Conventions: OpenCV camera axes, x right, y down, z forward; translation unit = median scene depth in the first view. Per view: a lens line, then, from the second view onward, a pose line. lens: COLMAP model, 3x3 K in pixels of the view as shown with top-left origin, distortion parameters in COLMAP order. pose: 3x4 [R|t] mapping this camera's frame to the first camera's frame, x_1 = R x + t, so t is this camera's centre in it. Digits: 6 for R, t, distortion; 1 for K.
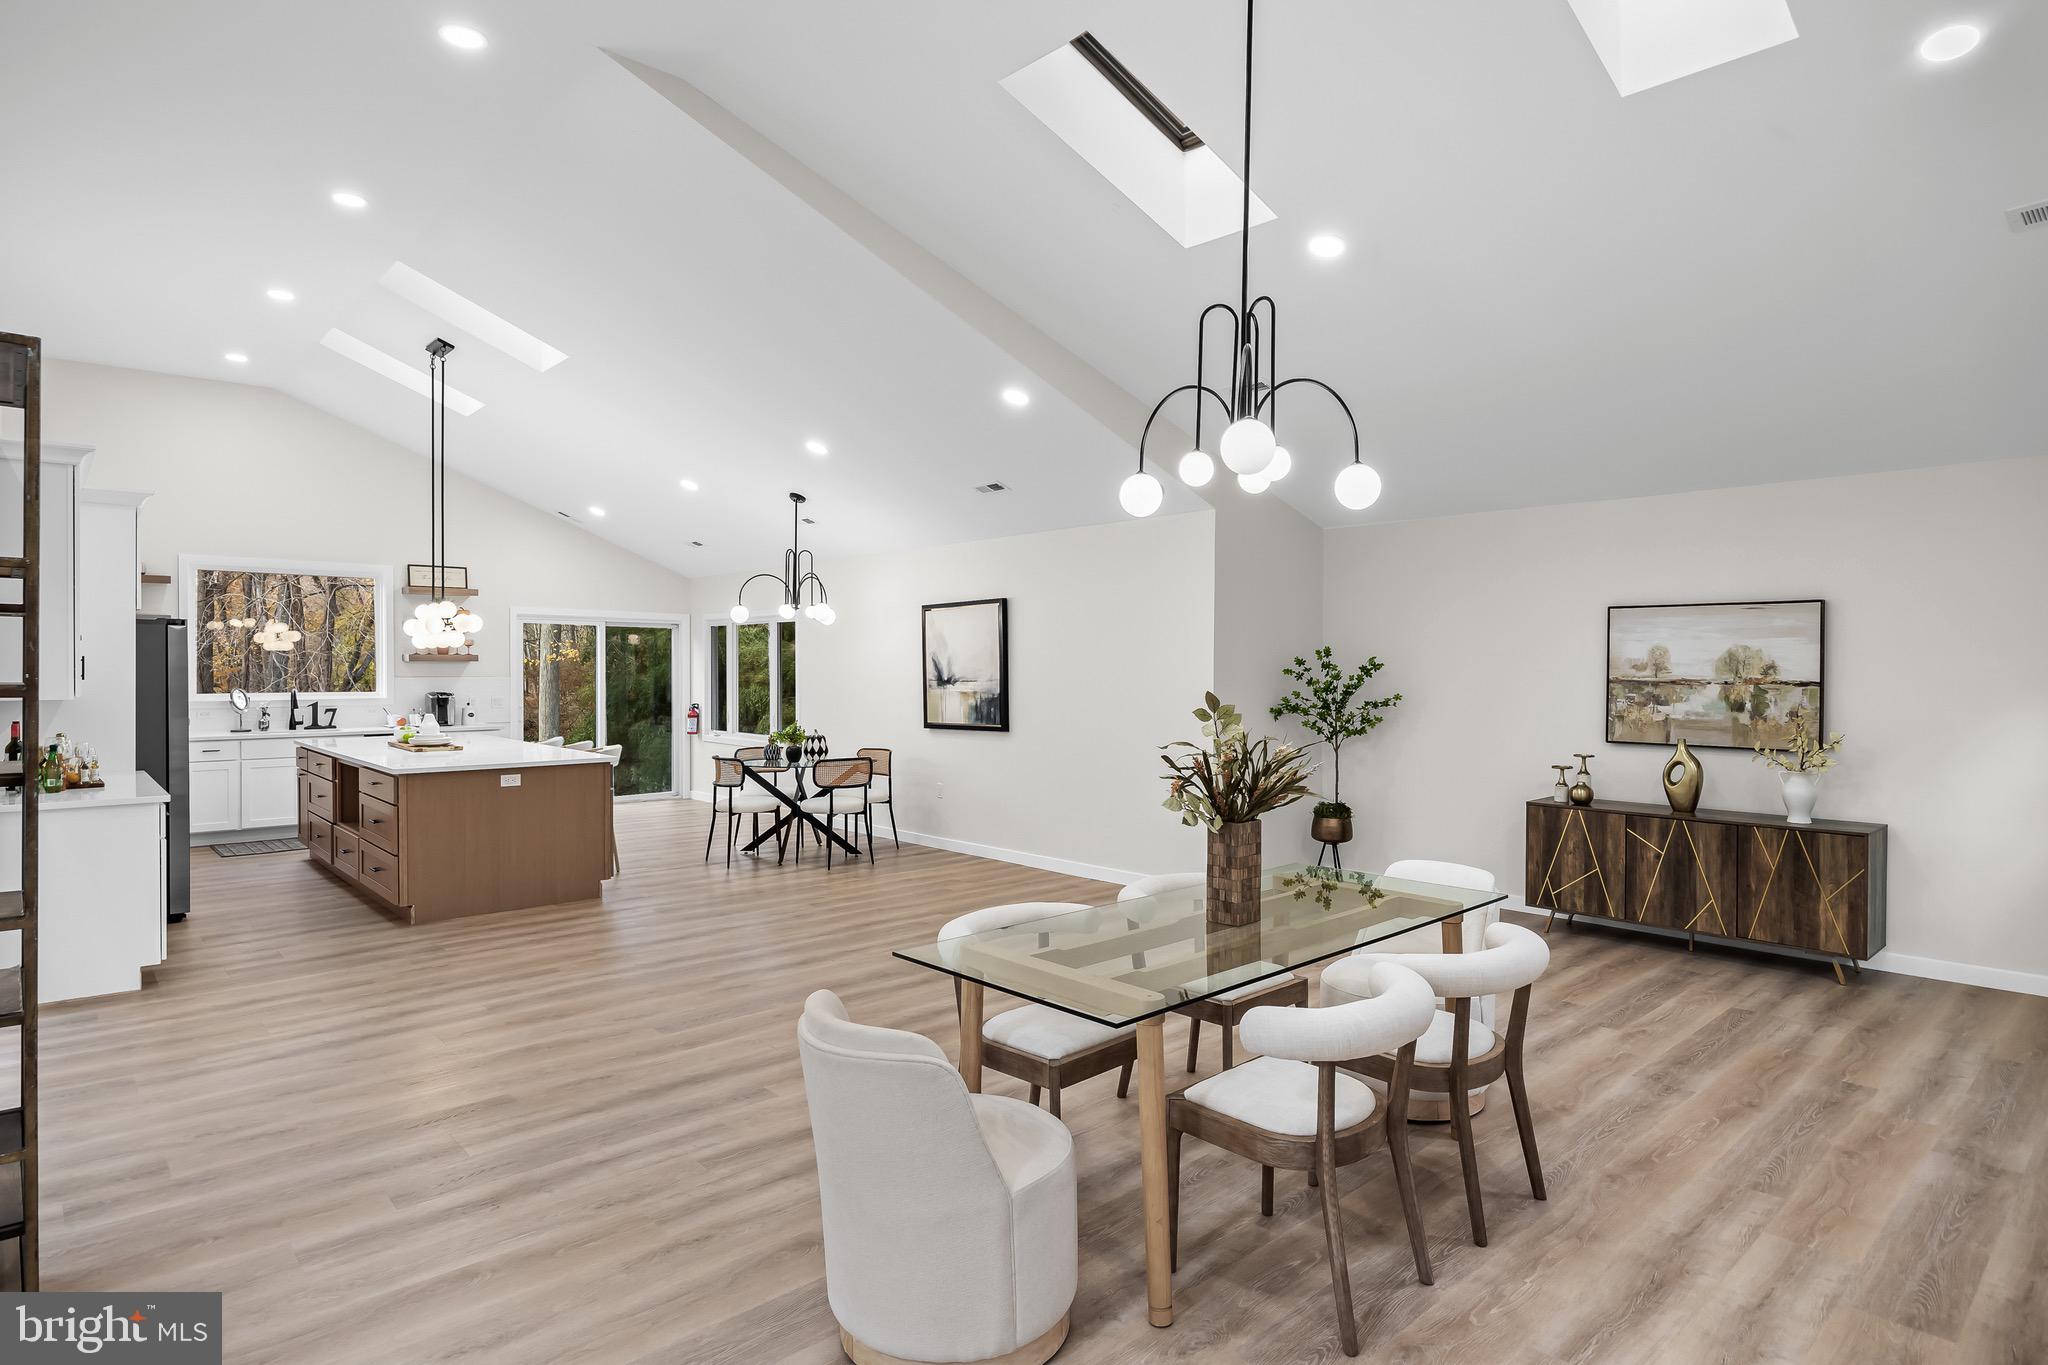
lens RADIAL K [[1128.5, 0, 1030.9], [0, 1128.5, 668.4], [0, 0, 1]] dist [-0.008676, 0.003129]
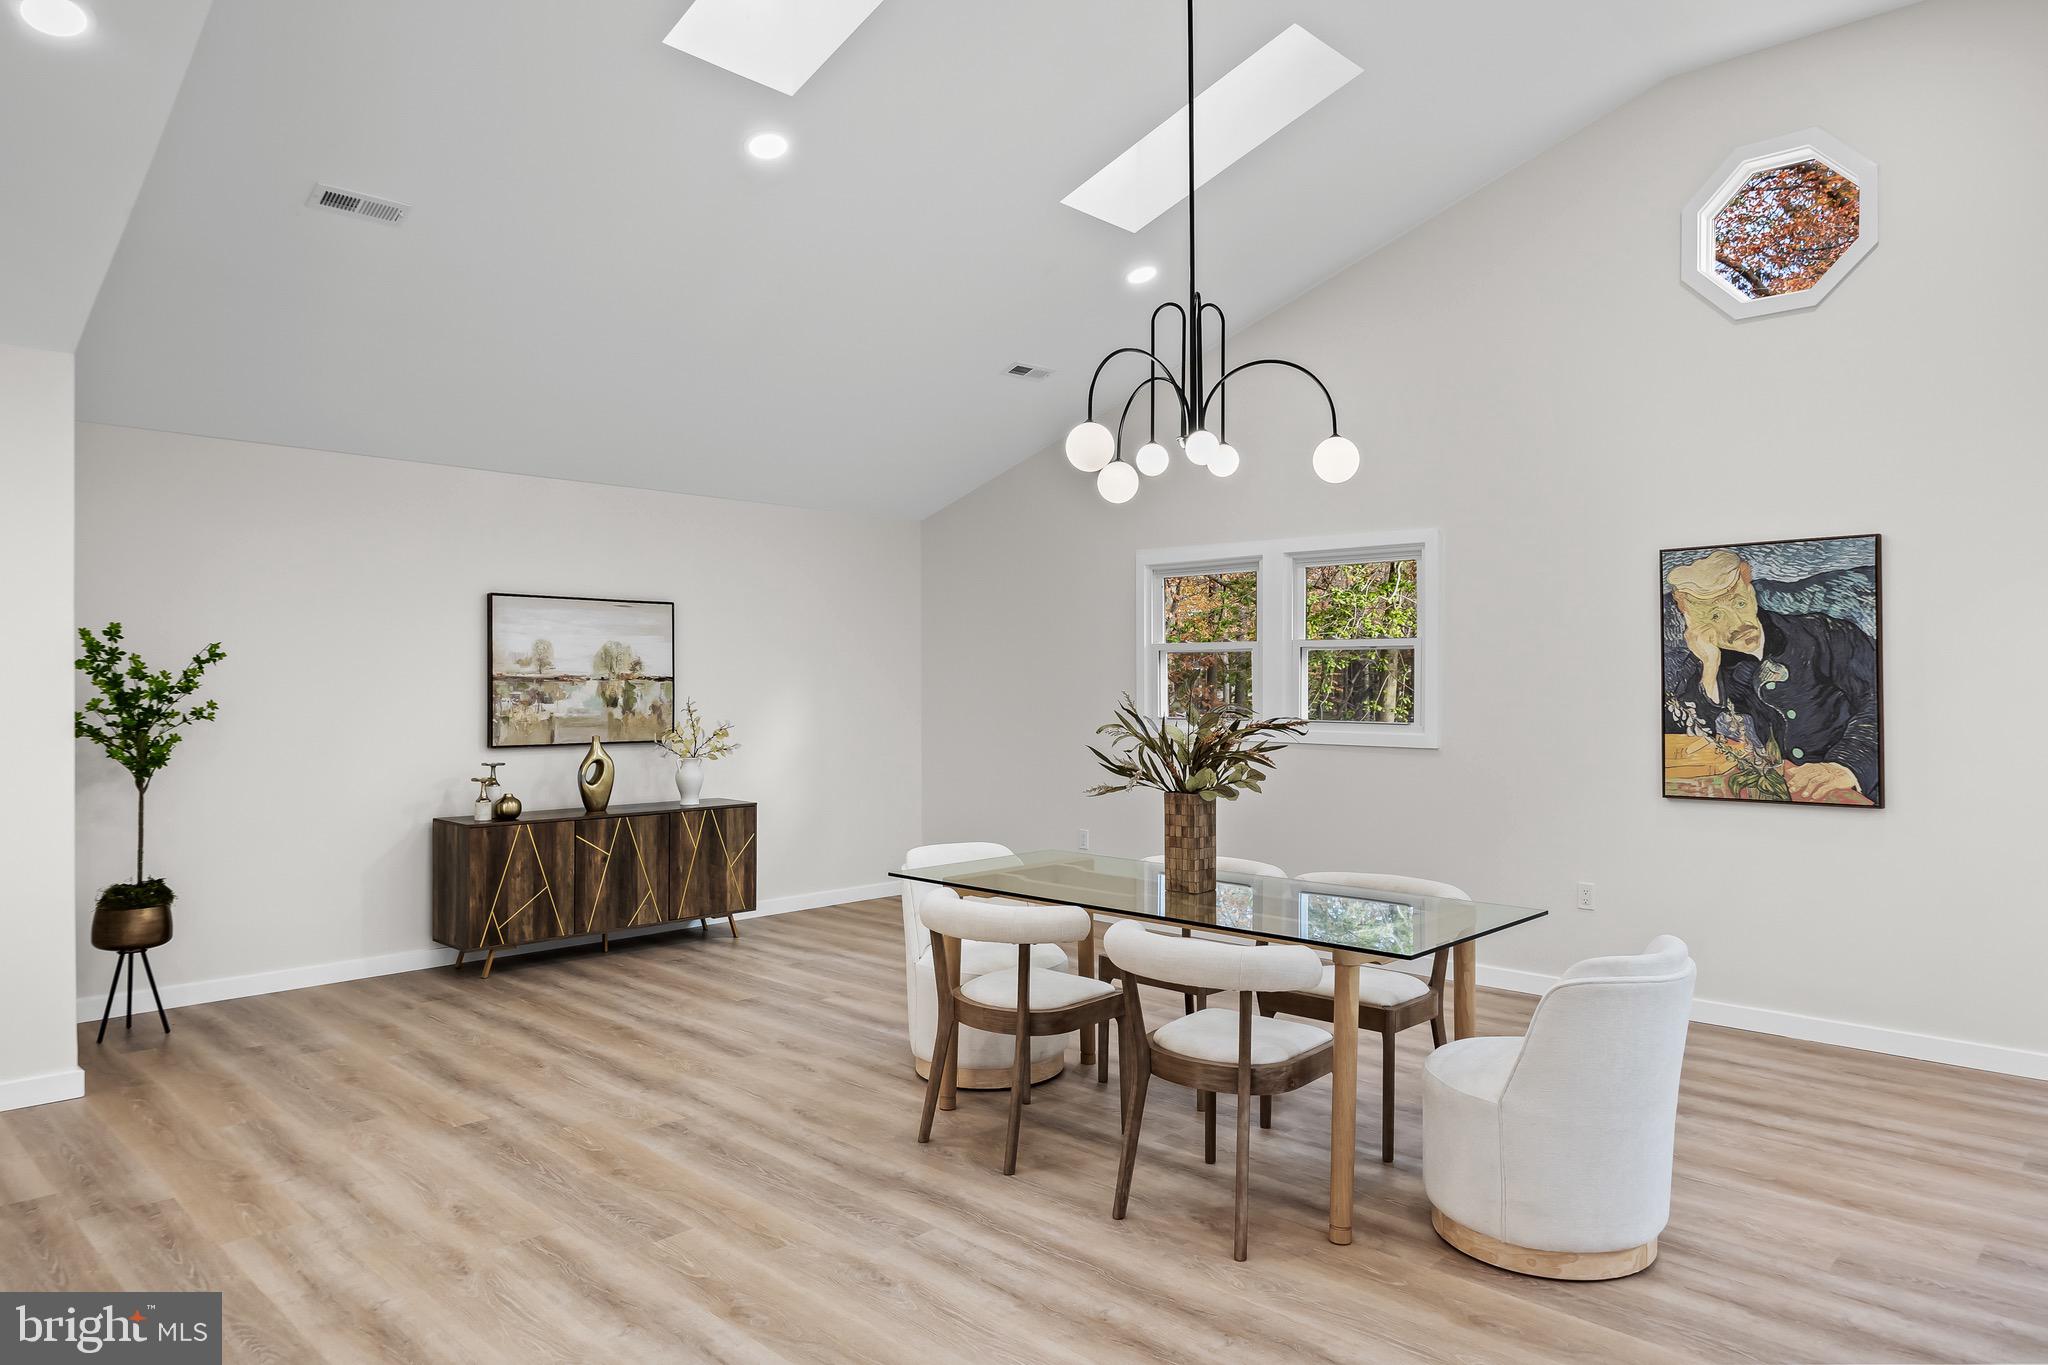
lens RADIAL K [[1290.9, 0, 1034.9], [0, 1290.9, 684.3], [0, 0, 1]] dist [-0.017679, 0.015090]
pose [[-0.074683, -0.003697, 0.997200, -0.391050], [0.003621, 0.999986, 0.003978, 0.010343], [-0.997201, 0.003908, -0.074669, 0.492982]]
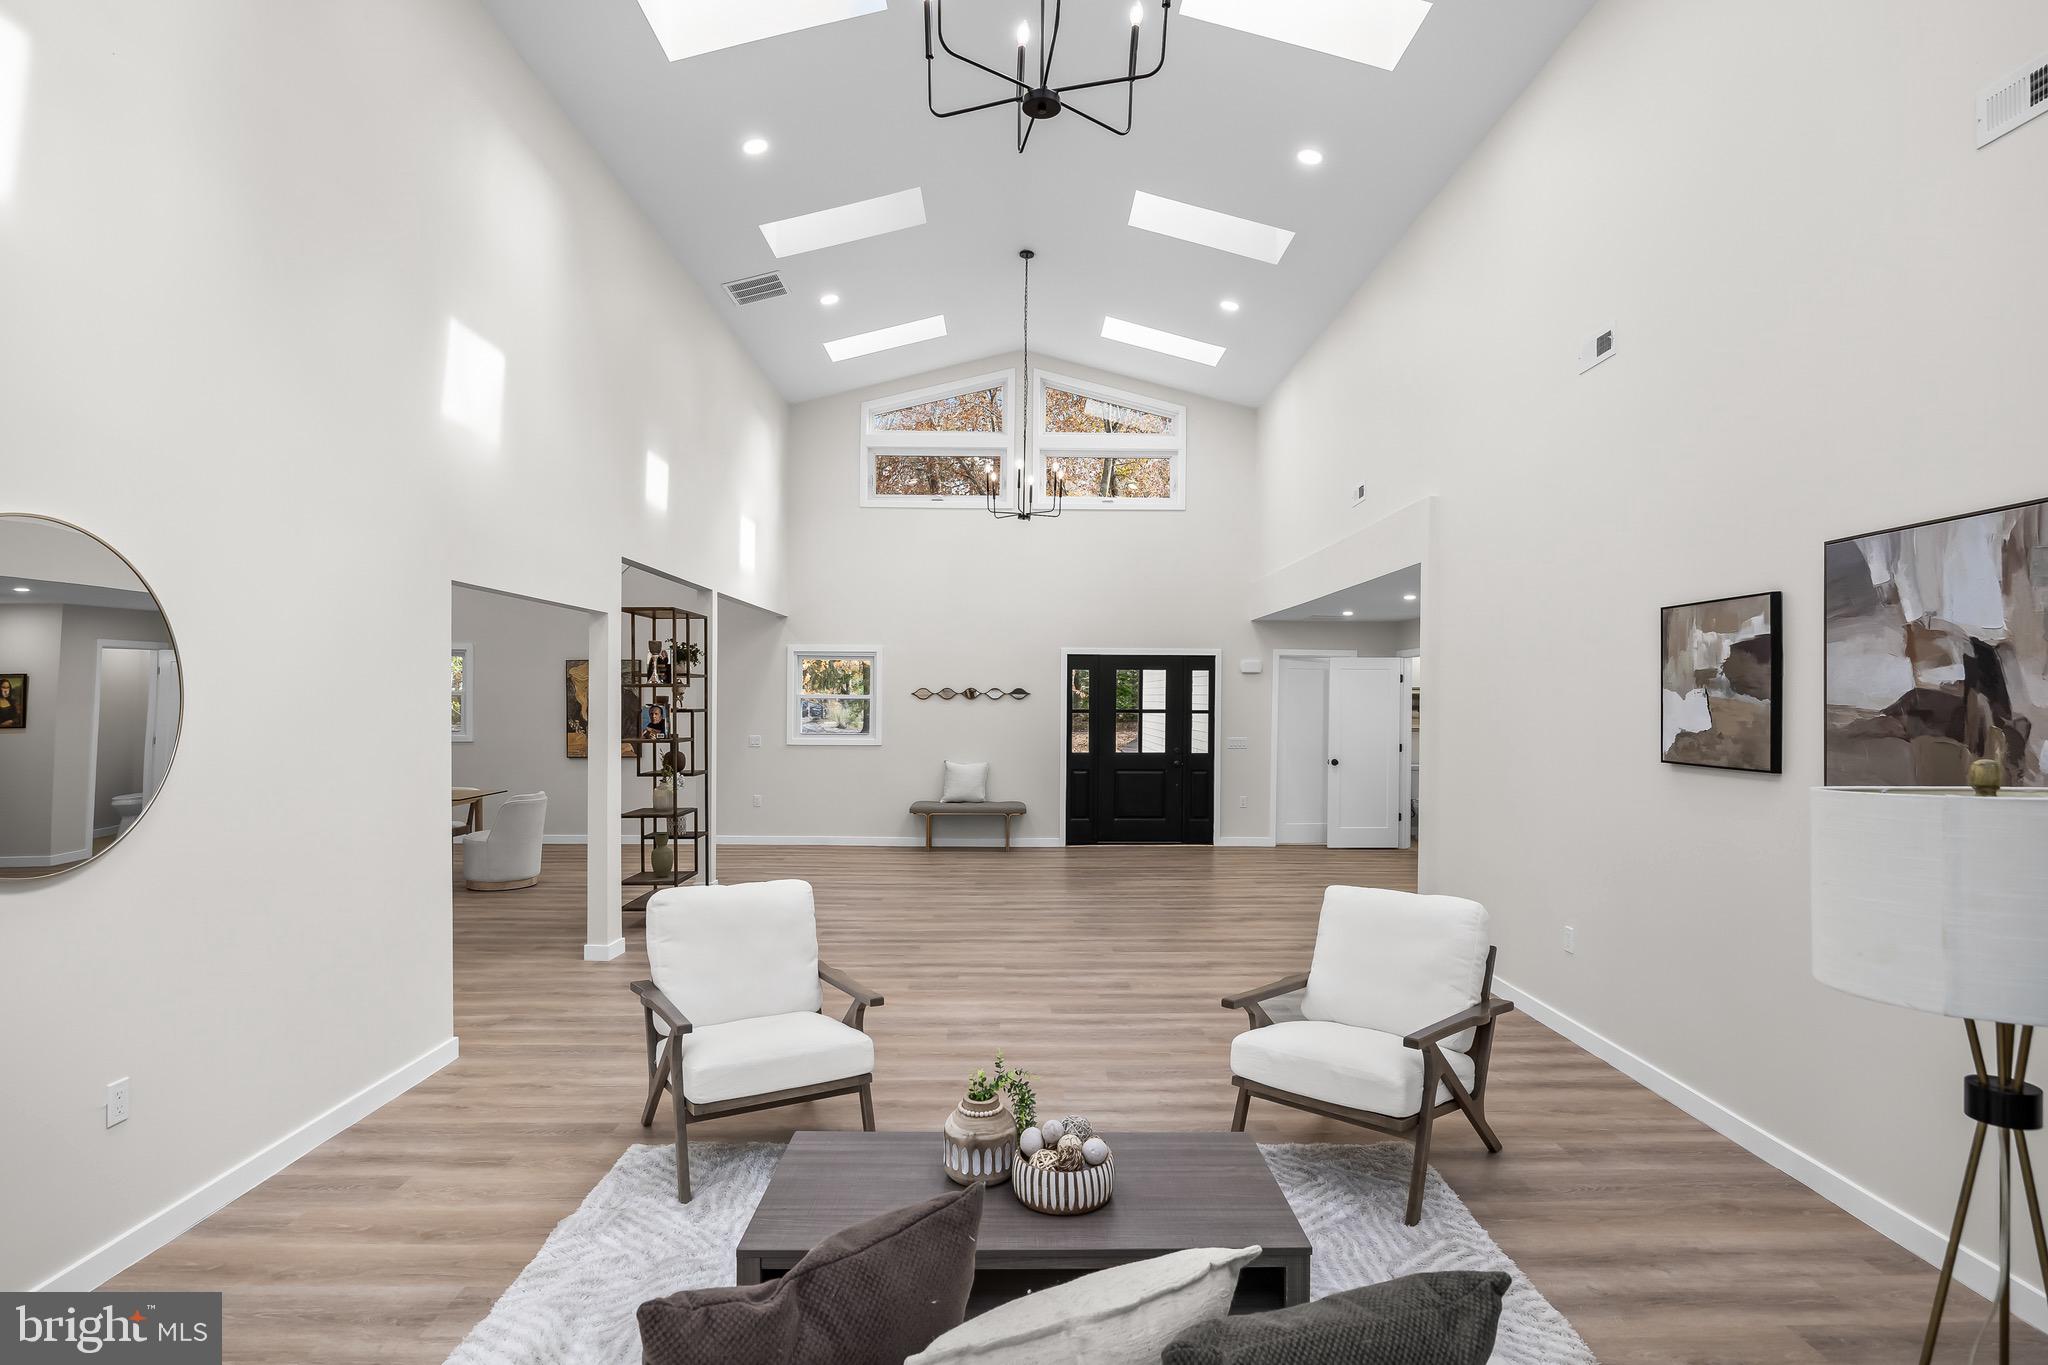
lens RADIAL K [[1049.9, 0, 1043.8], [0, 1049.9, 683.0], [0, 0, 1]] dist [-0.017128, 0.004246]
pose [[-0.753895, 0.002718, 0.656989, -1.084860], [-0.004799, 0.999942, -0.009644, -0.011886], [-0.656977, -0.010423, -0.753838, 0.735727]]
